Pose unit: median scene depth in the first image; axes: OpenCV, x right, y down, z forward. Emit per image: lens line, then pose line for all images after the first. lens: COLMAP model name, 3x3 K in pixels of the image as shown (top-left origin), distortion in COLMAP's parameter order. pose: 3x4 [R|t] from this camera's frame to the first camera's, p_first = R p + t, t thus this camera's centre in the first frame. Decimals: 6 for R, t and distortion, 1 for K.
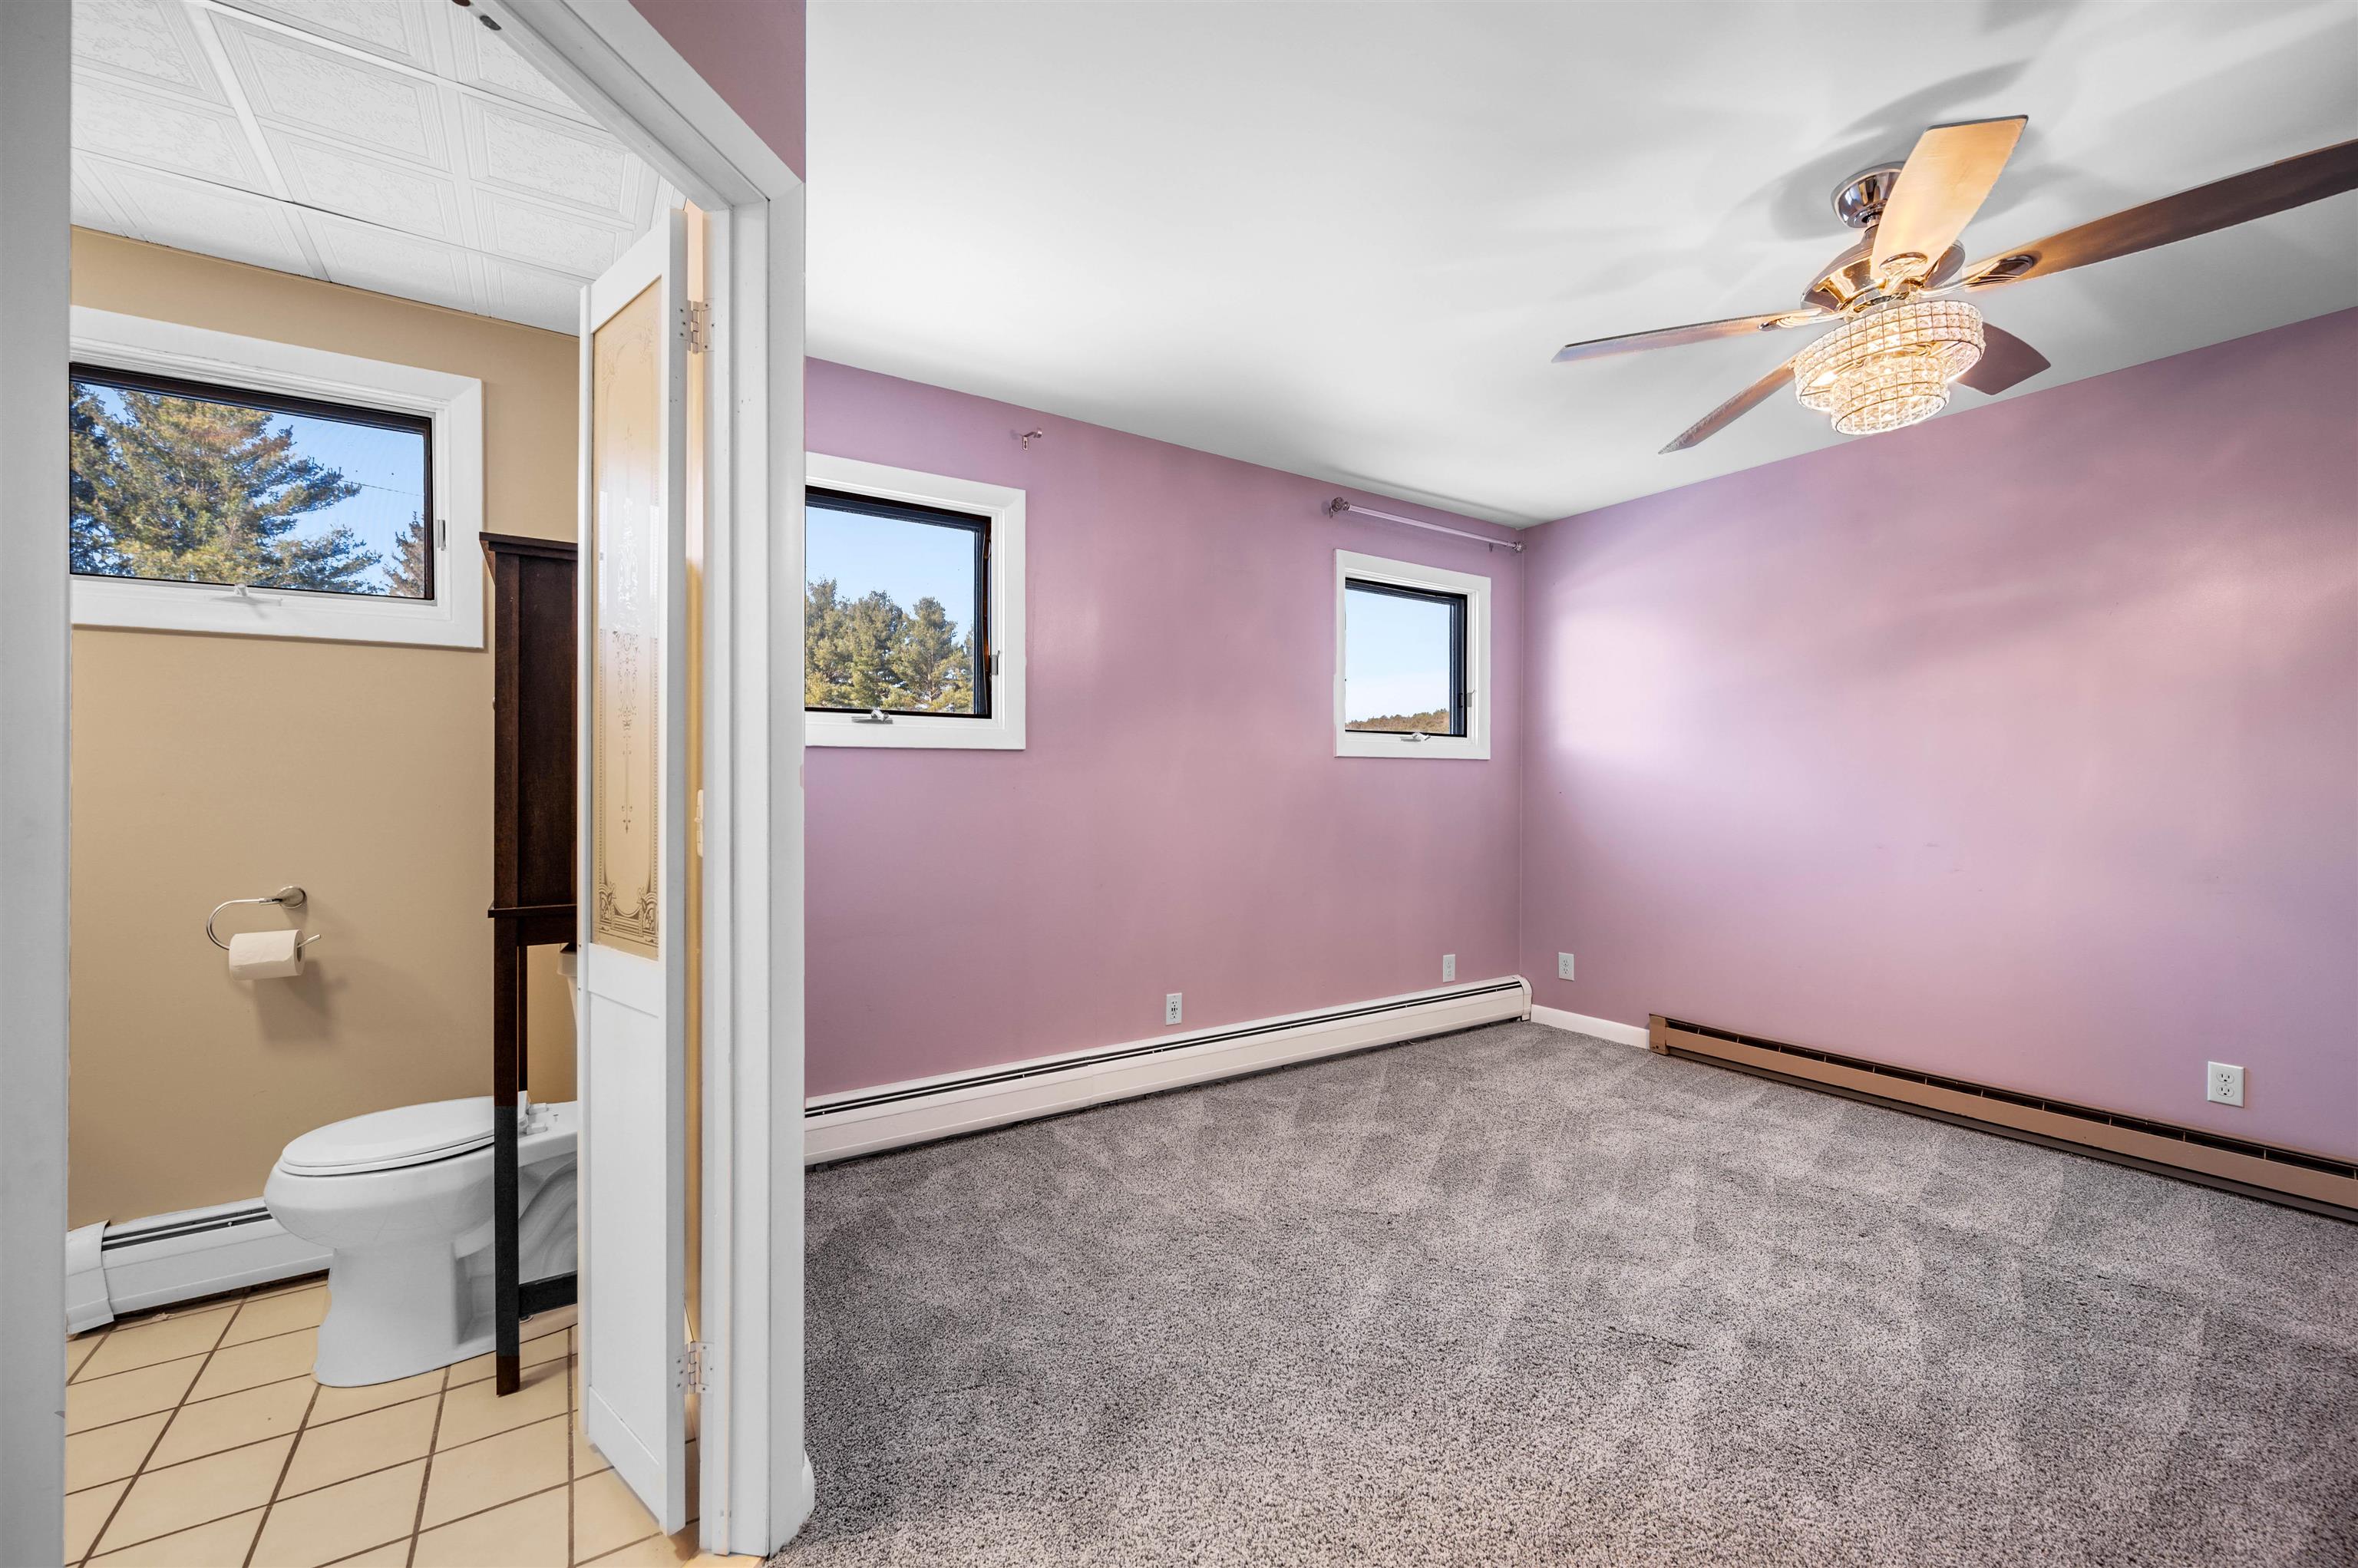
lens RADIAL K [[937.2, 0, 1163.5], [0, 937.2, 777.4], [0, 0, 1]] dist [-0.001749, -0.000226]
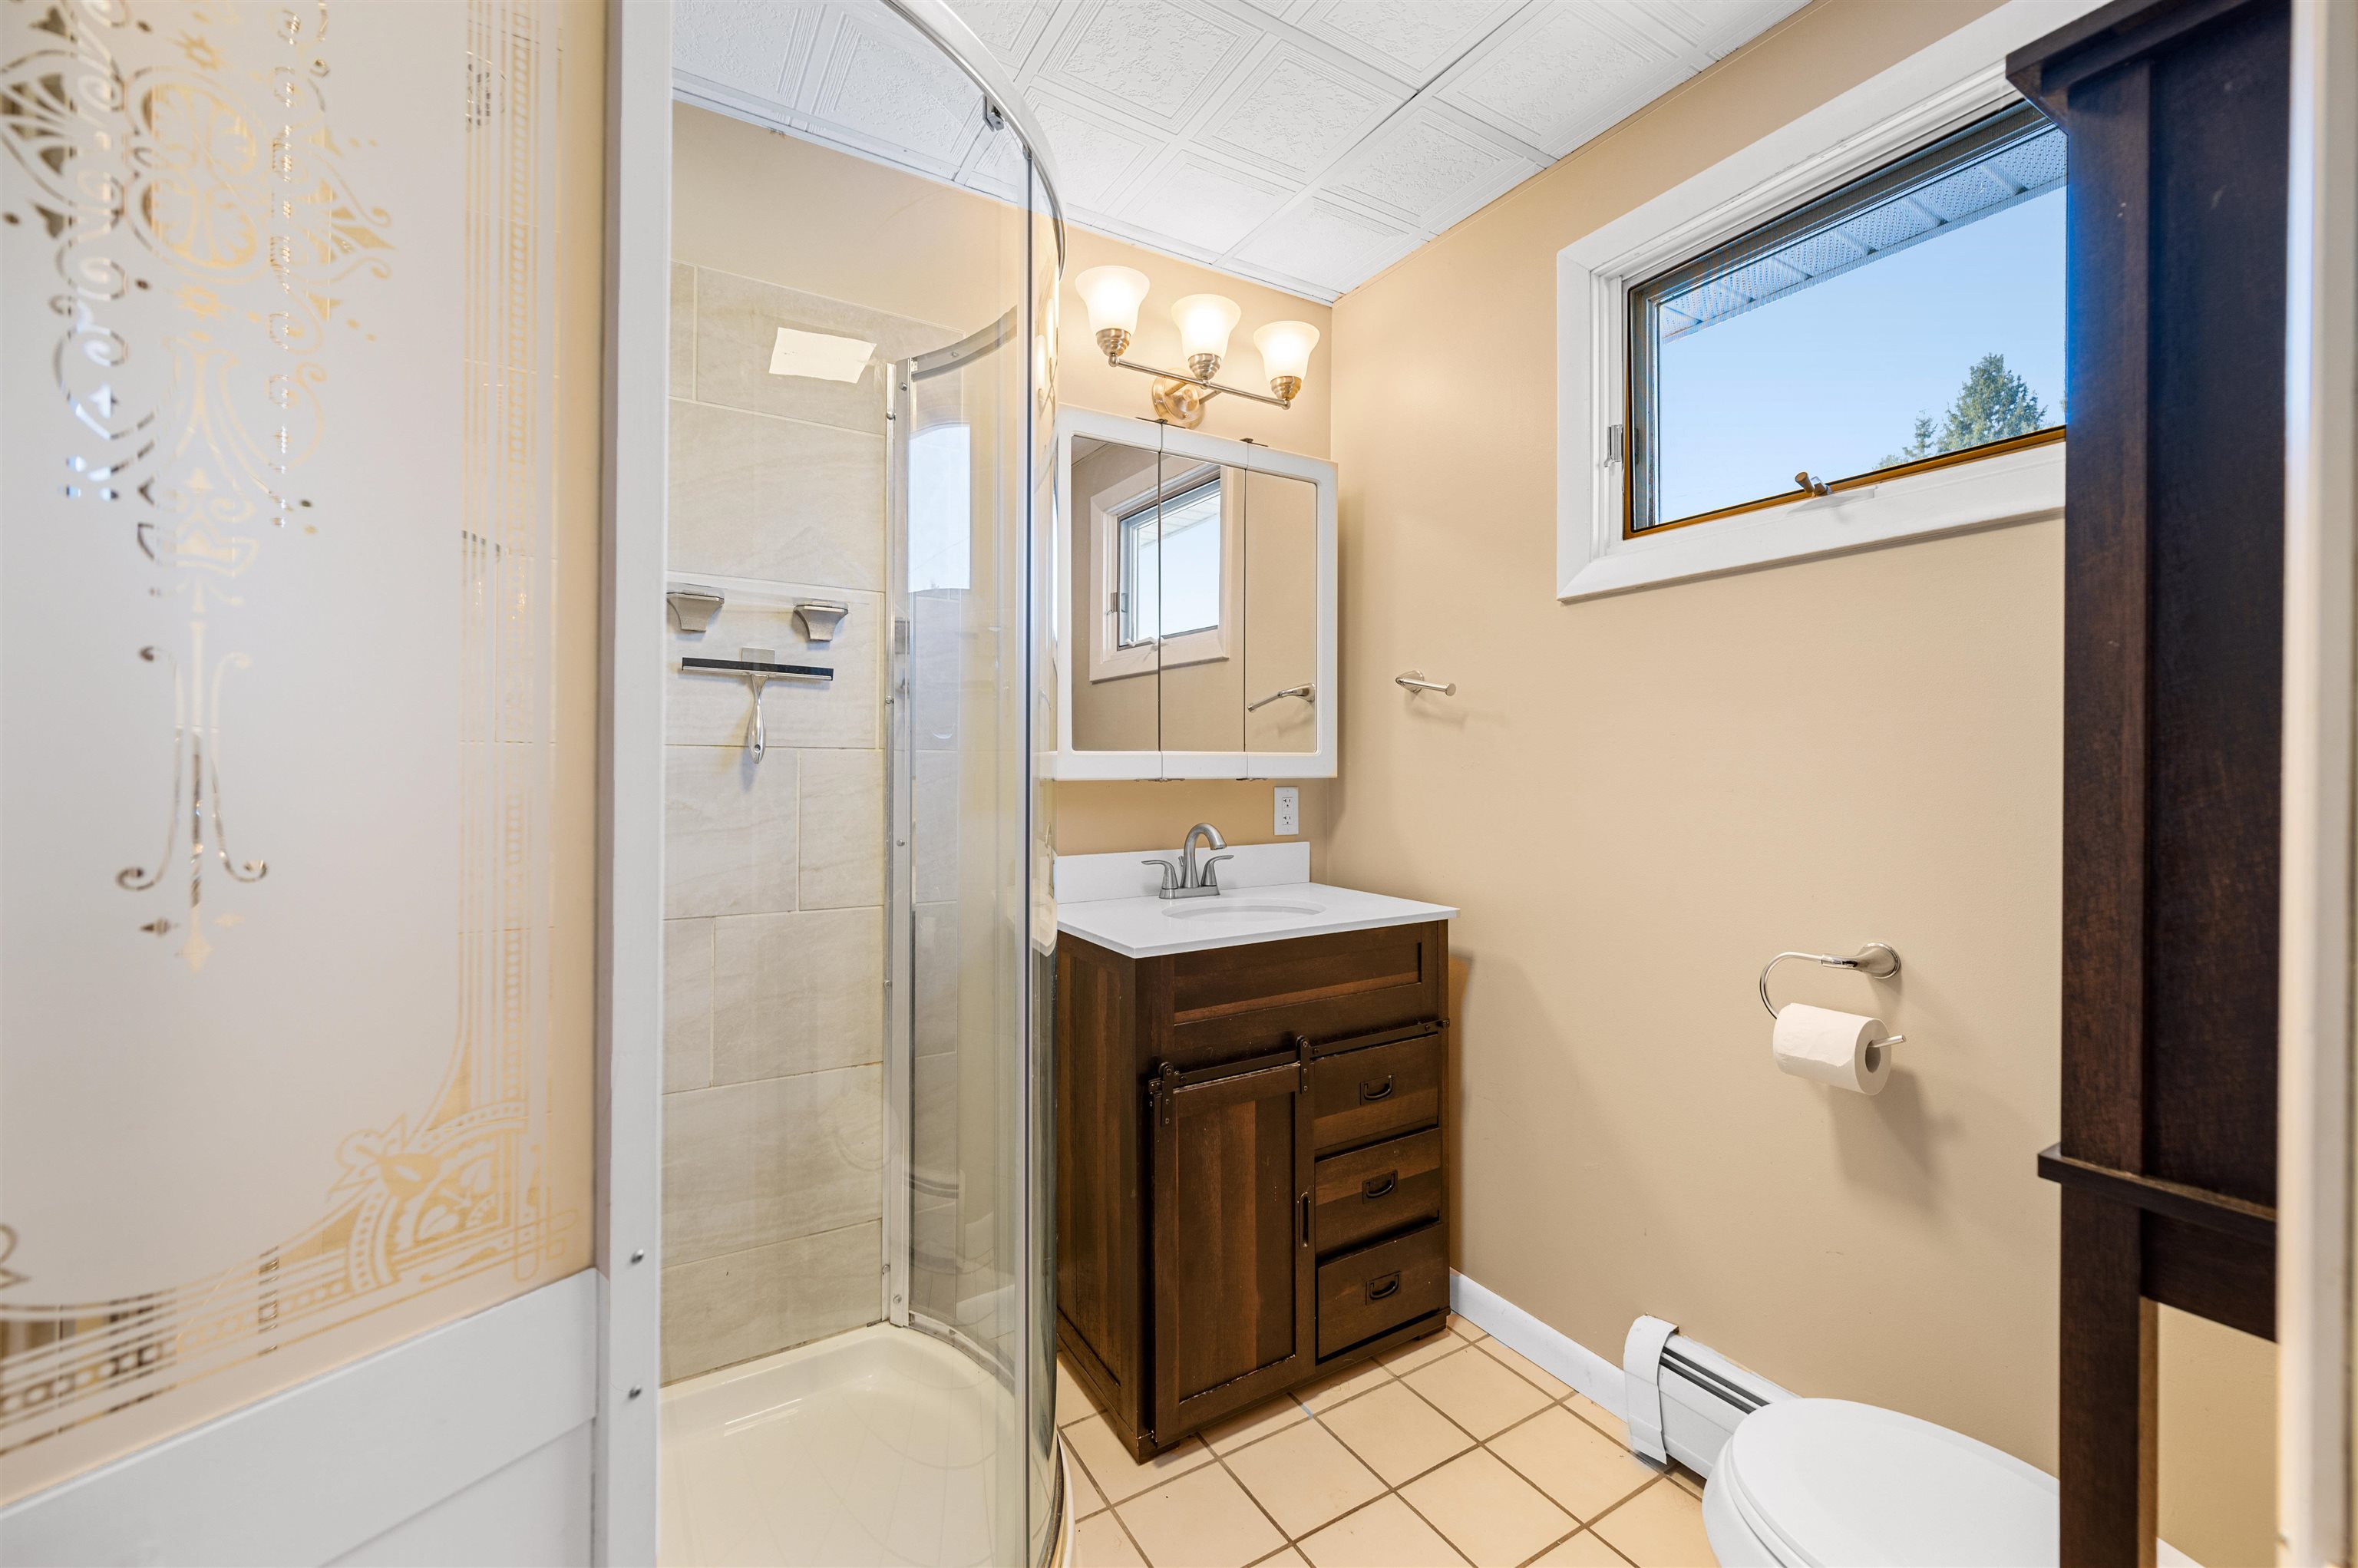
lens RADIAL K [[937.2, 0, 1184.8], [0, 937.2, 771.0], [0, 0, 1]] dist [-0.001749, -0.000226]
pose [[-0.029089, 0.000653, -0.999577, -0.327445], [-0.000526, 1.000000, 0.000669, 0.001823], [0.999577, 0.000545, -0.029089, 0.614264]]
